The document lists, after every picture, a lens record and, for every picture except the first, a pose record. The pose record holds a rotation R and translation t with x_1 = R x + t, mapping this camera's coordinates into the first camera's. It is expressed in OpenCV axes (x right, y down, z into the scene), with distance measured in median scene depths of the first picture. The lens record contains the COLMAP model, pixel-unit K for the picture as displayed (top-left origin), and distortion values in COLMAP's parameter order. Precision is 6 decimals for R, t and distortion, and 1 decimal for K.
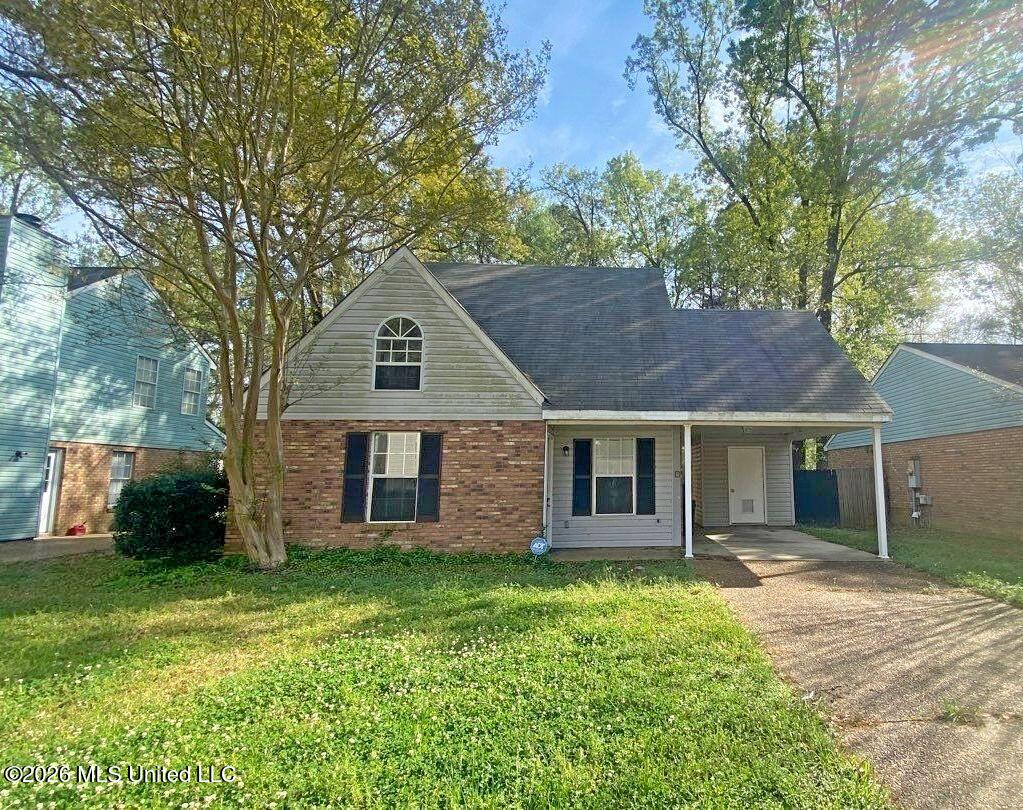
lens RADIAL K [[674.0, 0, 511.5], [0, 674.0, 405.0], [0, 0, 1]] dist [0.035334, -0.002551]
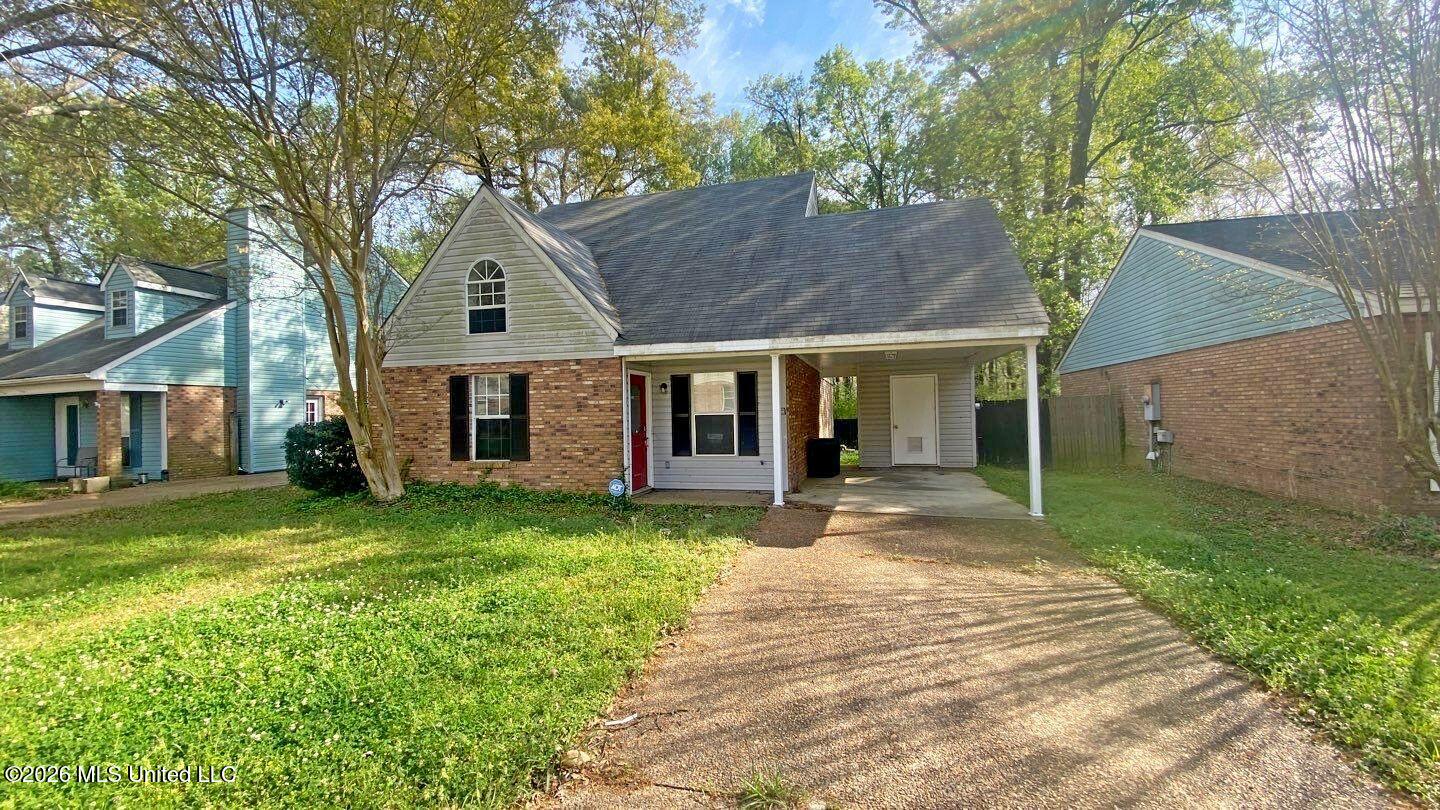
lens RADIAL K [[575.9, 0, 715.5], [0, 575.9, 408.5], [0, 0, 1]] dist [0.030038, -0.037871]
pose [[0.934838, -0.014137, -0.354793, 0.456233], [0.054625, 0.993038, 0.104360, 0.017953], [0.350848, -0.116941, 0.929102, 0.293464]]
